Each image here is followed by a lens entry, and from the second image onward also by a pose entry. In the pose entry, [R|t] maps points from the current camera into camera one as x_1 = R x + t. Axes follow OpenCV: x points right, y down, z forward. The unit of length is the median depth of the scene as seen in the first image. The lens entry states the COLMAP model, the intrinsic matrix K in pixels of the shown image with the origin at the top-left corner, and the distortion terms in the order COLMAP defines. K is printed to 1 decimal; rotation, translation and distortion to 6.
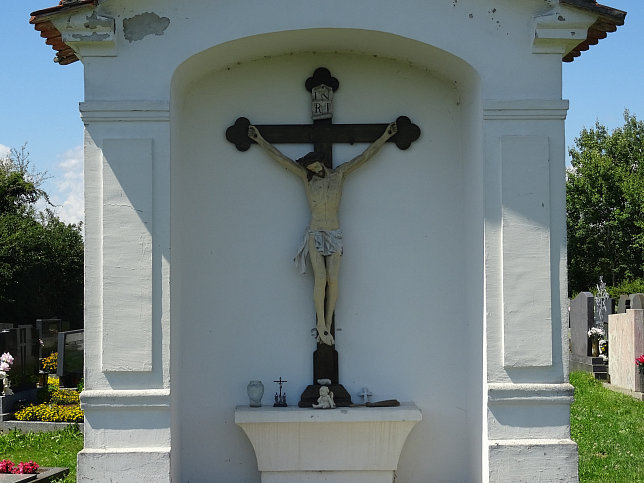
lens RADIAL K [[308.7, 0, 321.0], [0, 308.7, 245.2], [0, 0, 1]] dist [0.000257, 0.000095]
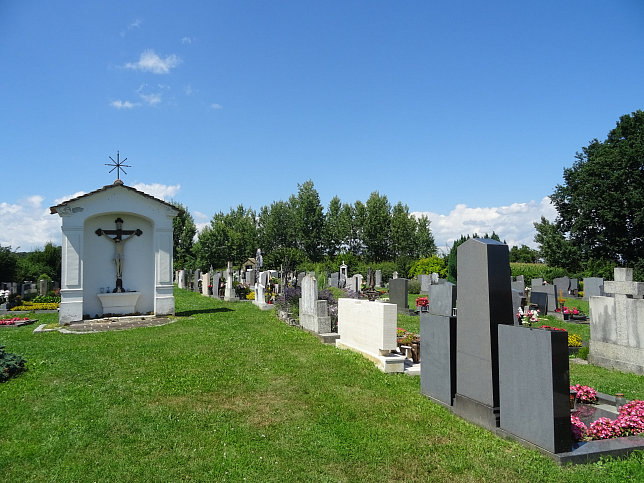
lens RADIAL K [[445.3, 0, 320.4], [0, 445.3, 239.1], [0, 0, 1]] dist [0.004050, -0.000526]
pose [[0.872353, 0.014887, 0.488649, -0.620959], [-0.015220, 0.999879, -0.003292, -0.291839], [-0.488639, -0.004565, 0.872474, -6.228677]]
